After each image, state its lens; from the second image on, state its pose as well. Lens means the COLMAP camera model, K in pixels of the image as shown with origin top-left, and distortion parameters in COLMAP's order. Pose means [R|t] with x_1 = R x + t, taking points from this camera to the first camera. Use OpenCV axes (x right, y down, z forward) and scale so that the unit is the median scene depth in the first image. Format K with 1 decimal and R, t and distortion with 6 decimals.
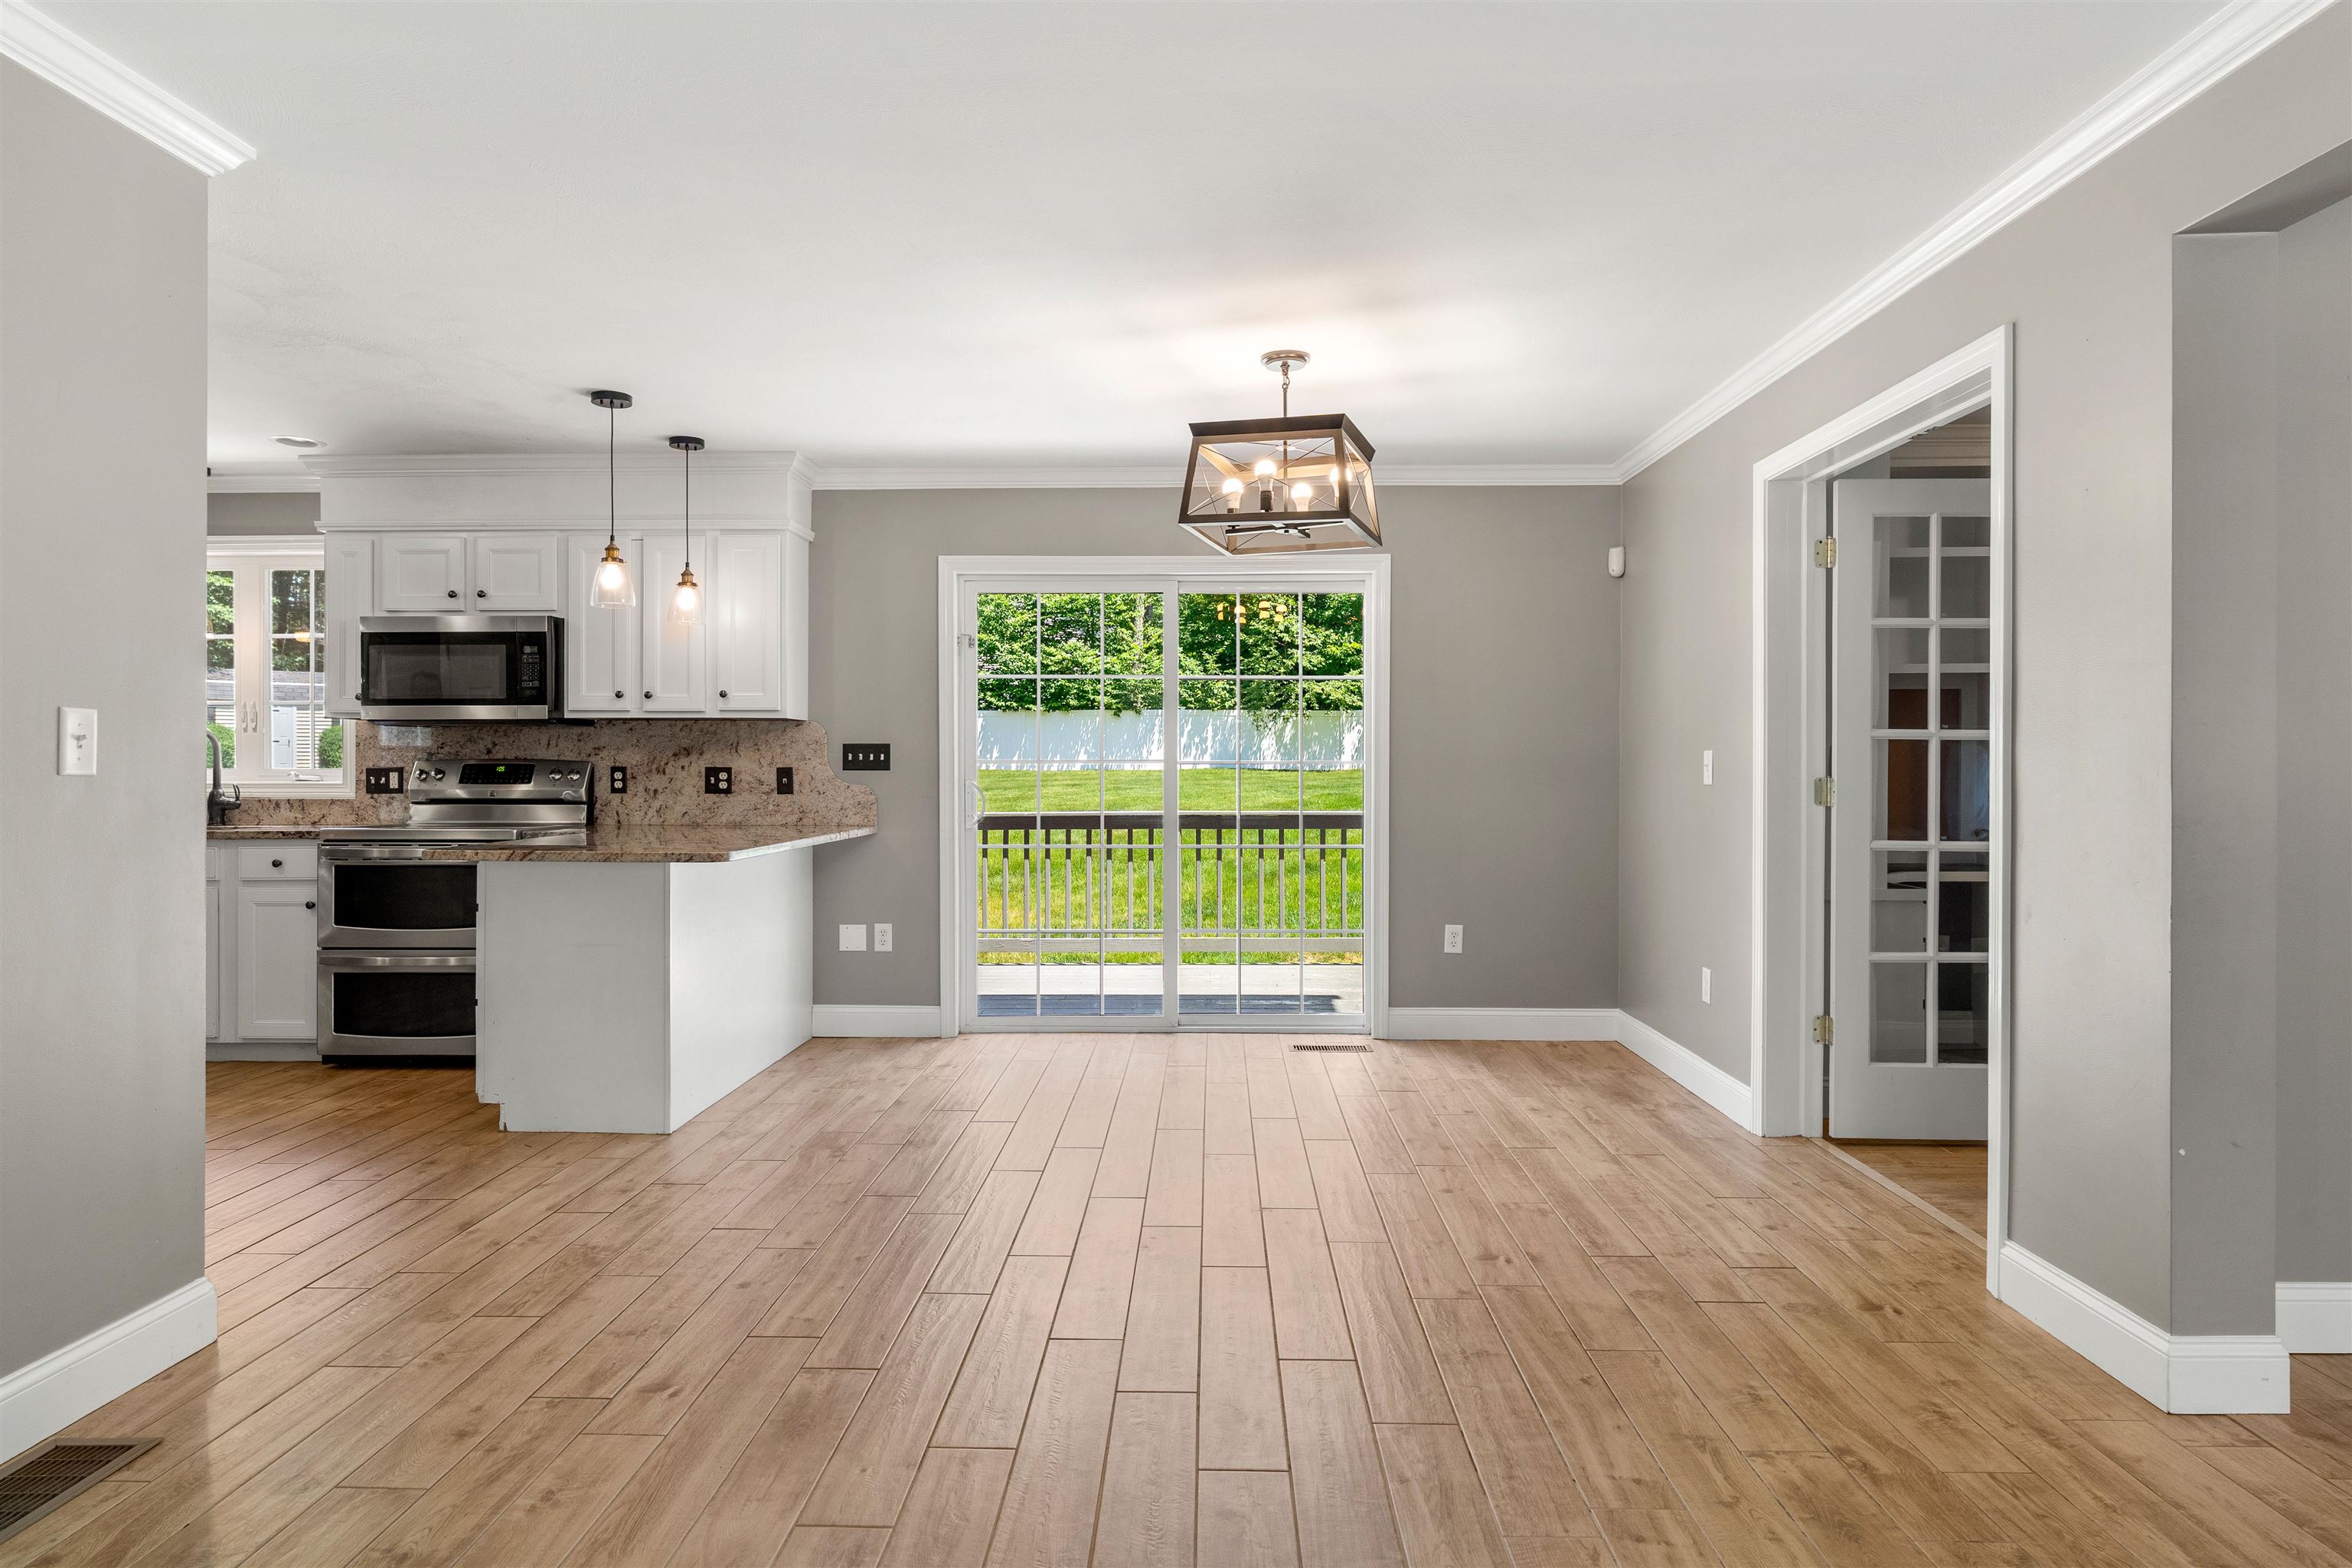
lens RADIAL K [[1349.8, 0, 1182.3], [0, 1349.8, 769.4], [0, 0, 1]] dist [-0.002430, 0.001195]
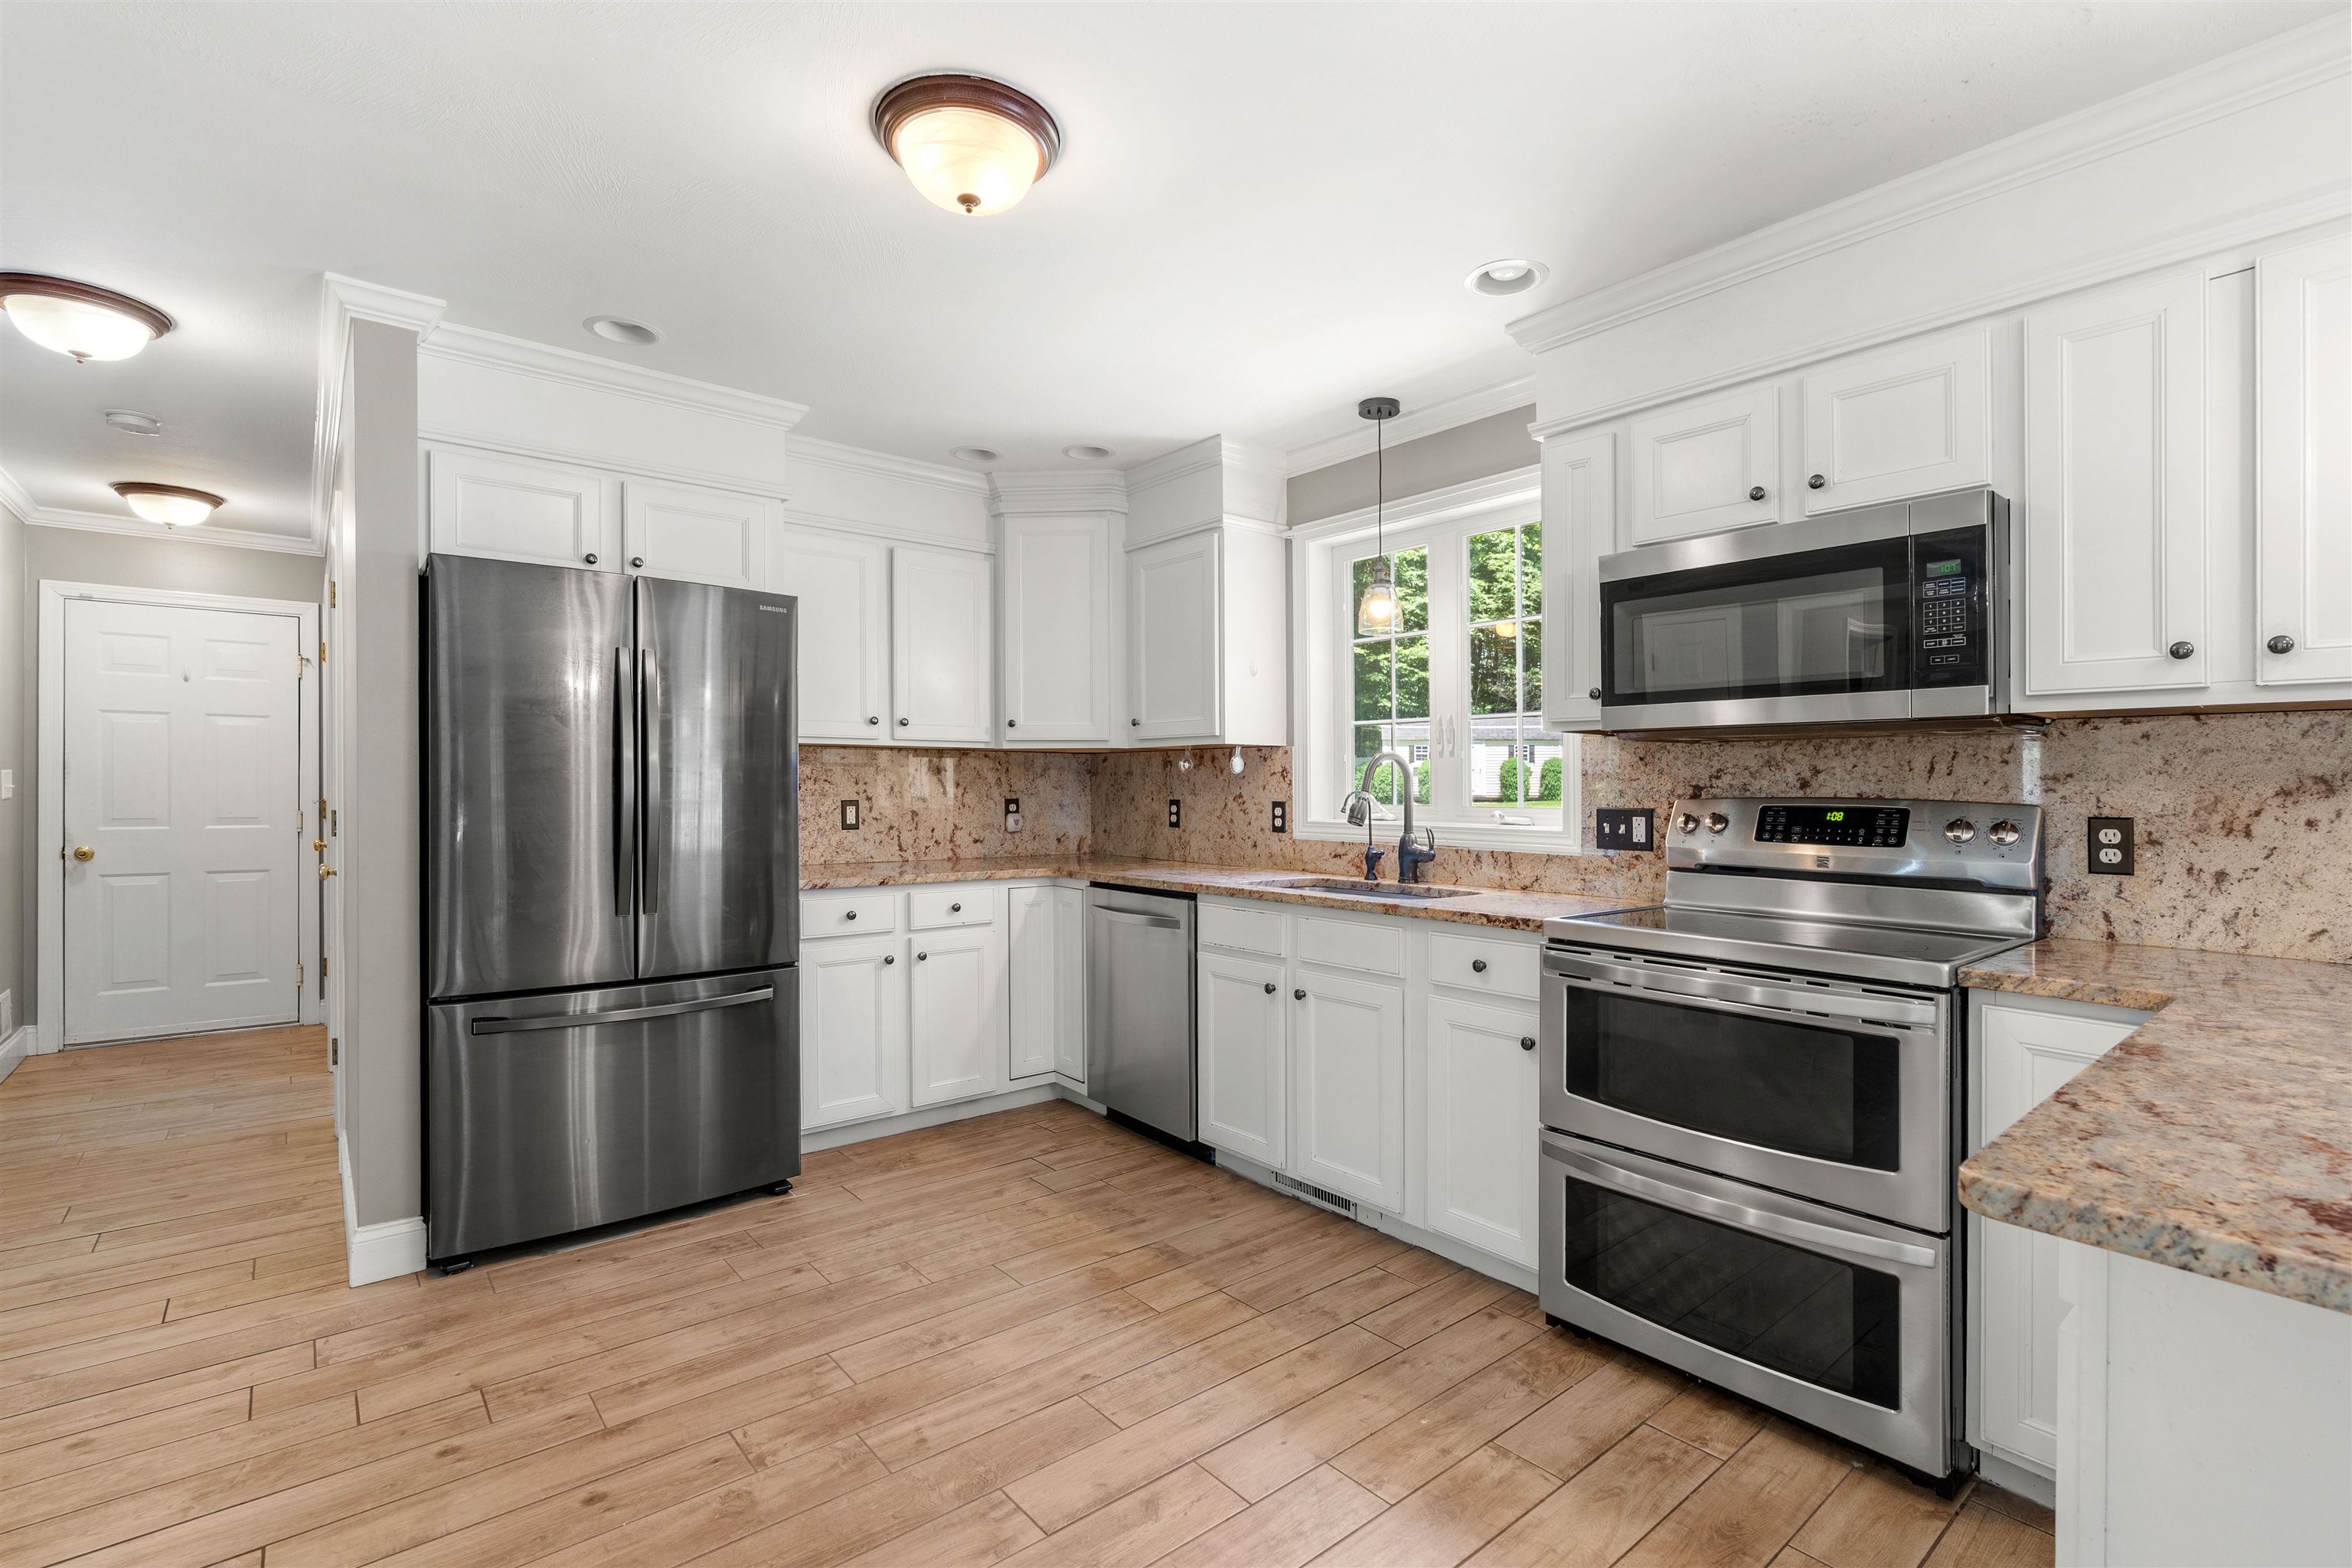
lens RADIAL K [[1062.8, 0, 1184.5], [0, 1062.8, 784.2], [0, 0, 1]] dist [-0.010790, 0.003359]
pose [[0.657911, 0.003165, -0.753089, -0.359702], [-0.007260, 0.999971, -0.002140, -0.010504], [0.753061, 0.006875, 0.657915, 0.526999]]
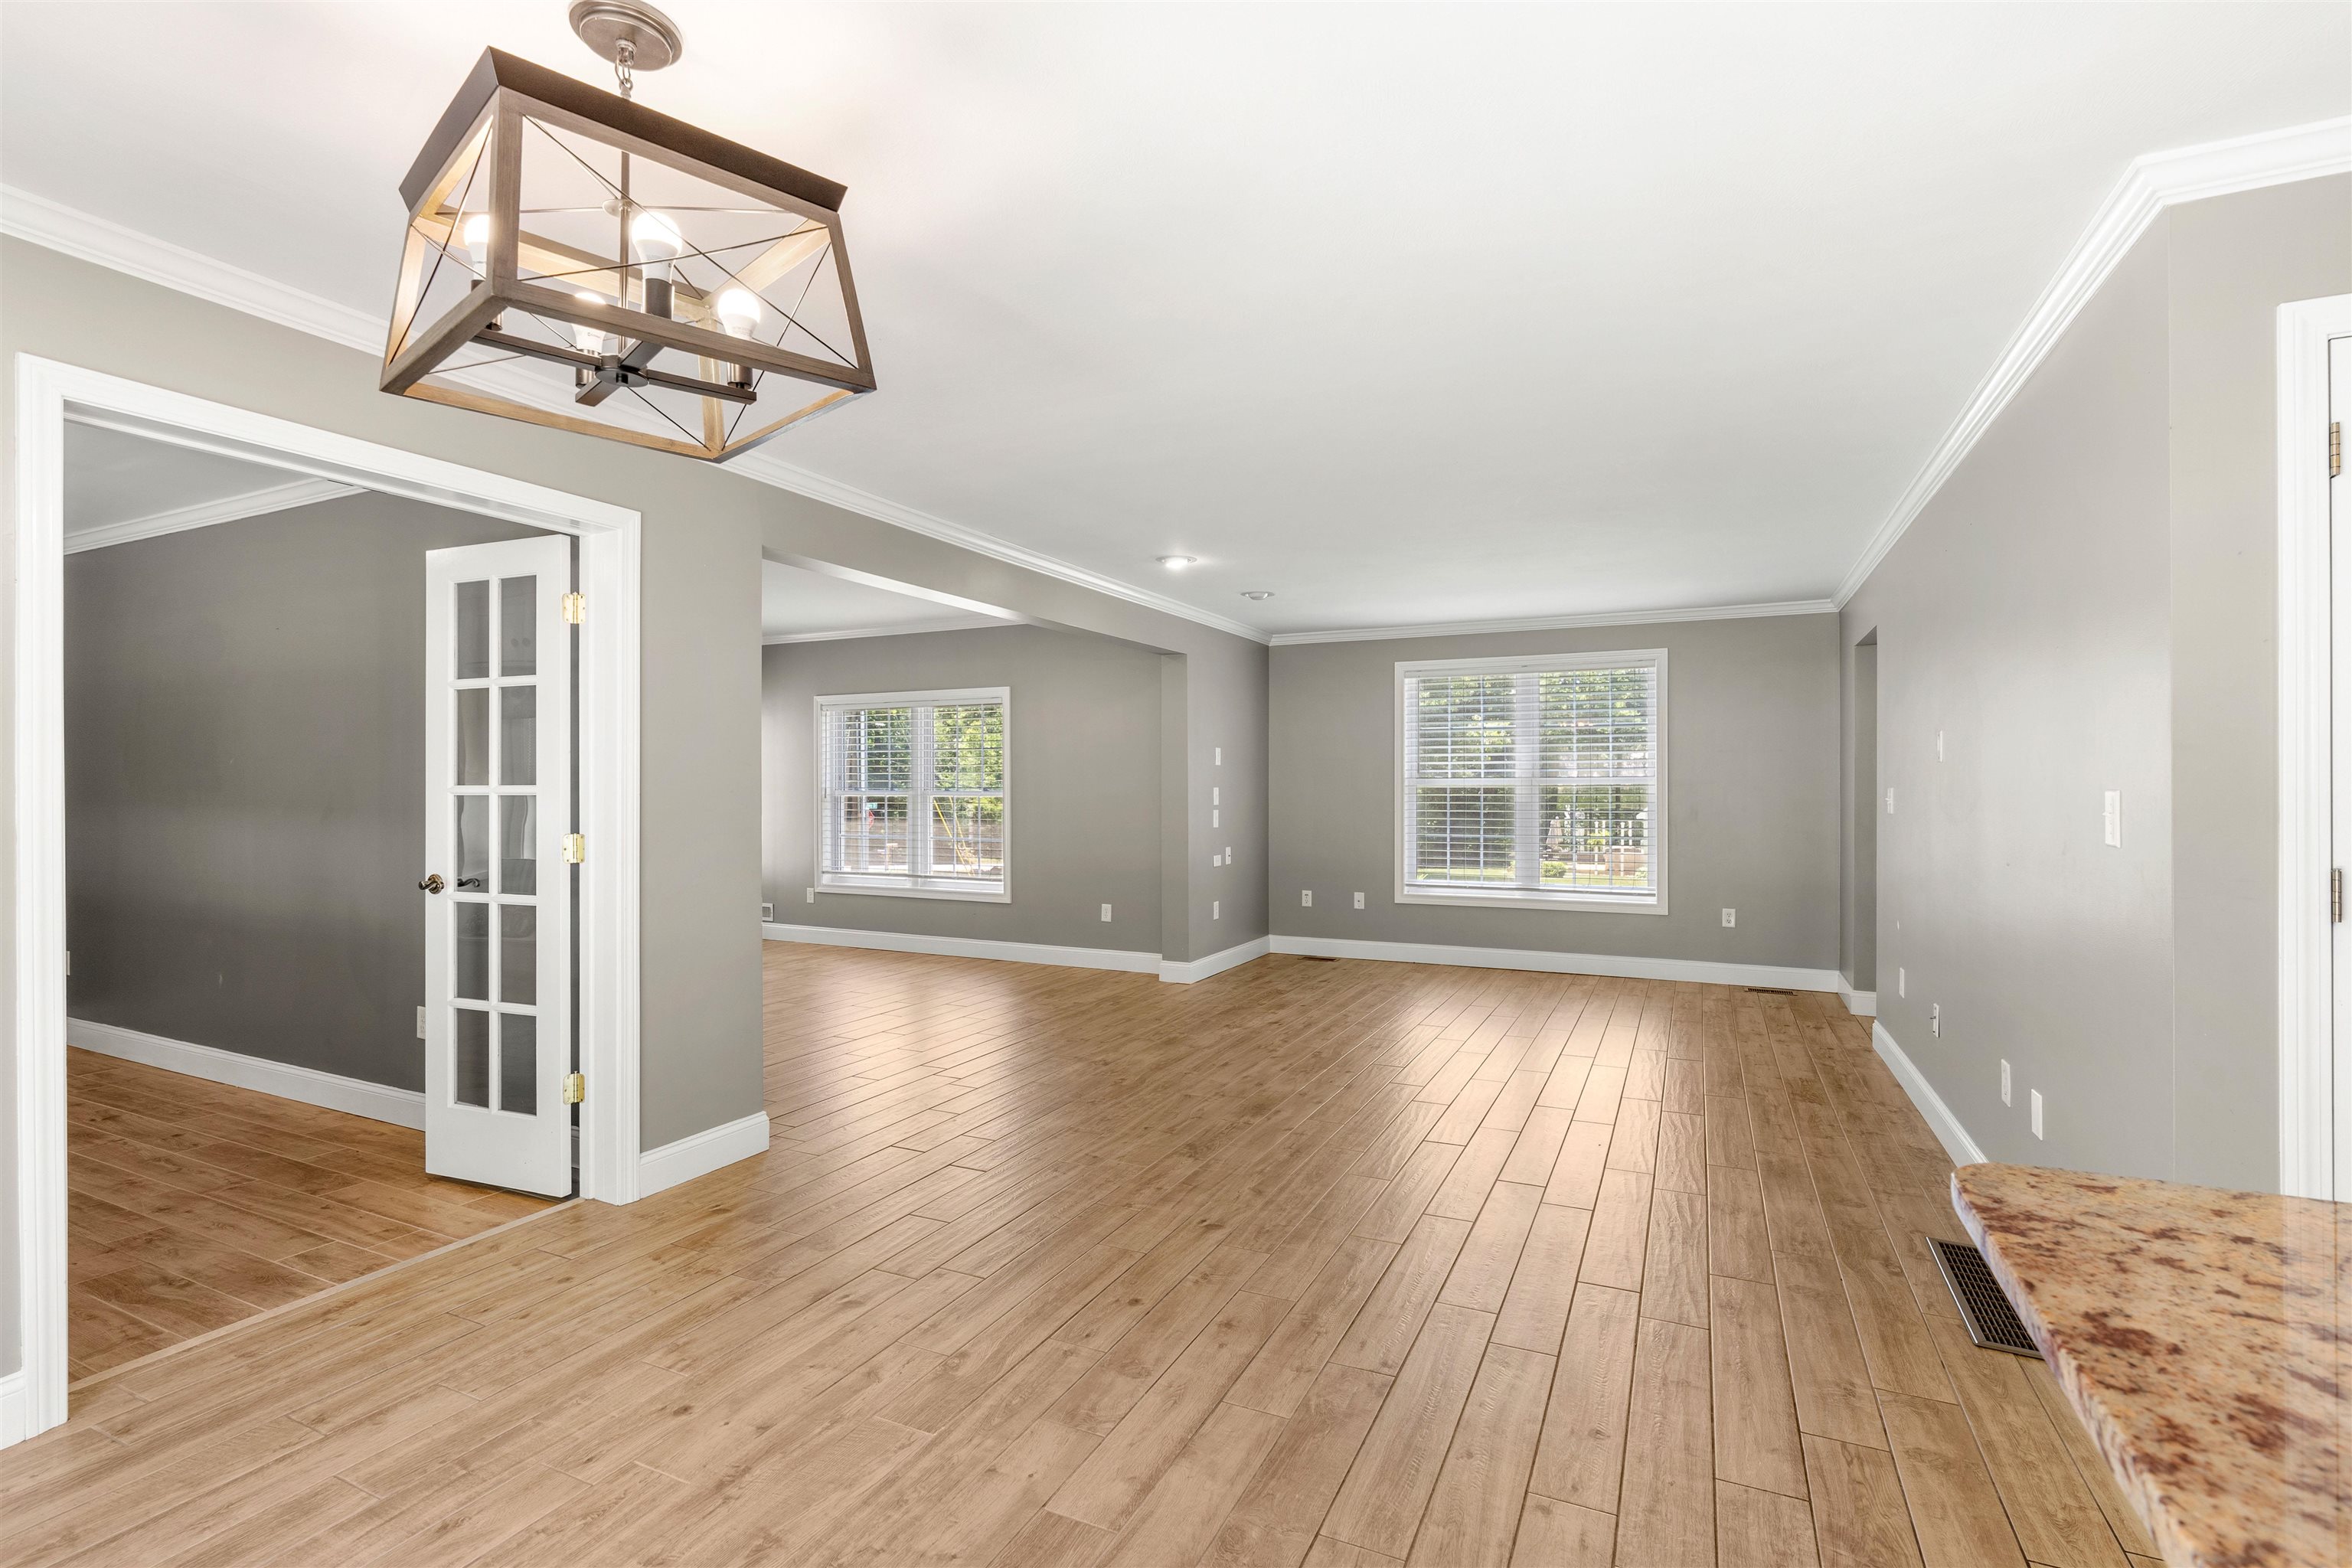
lens RADIAL K [[1076.6, 0, 1179.2], [0, 1076.6, 779.2], [0, 0, 1]] dist [-0.007004, 0.001390]
pose [[-0.910814, 0.002821, 0.412808, -0.194668], [0.001045, 0.999989, -0.004529, -0.021817], [-0.412816, -0.003694, -0.910807, 0.927037]]
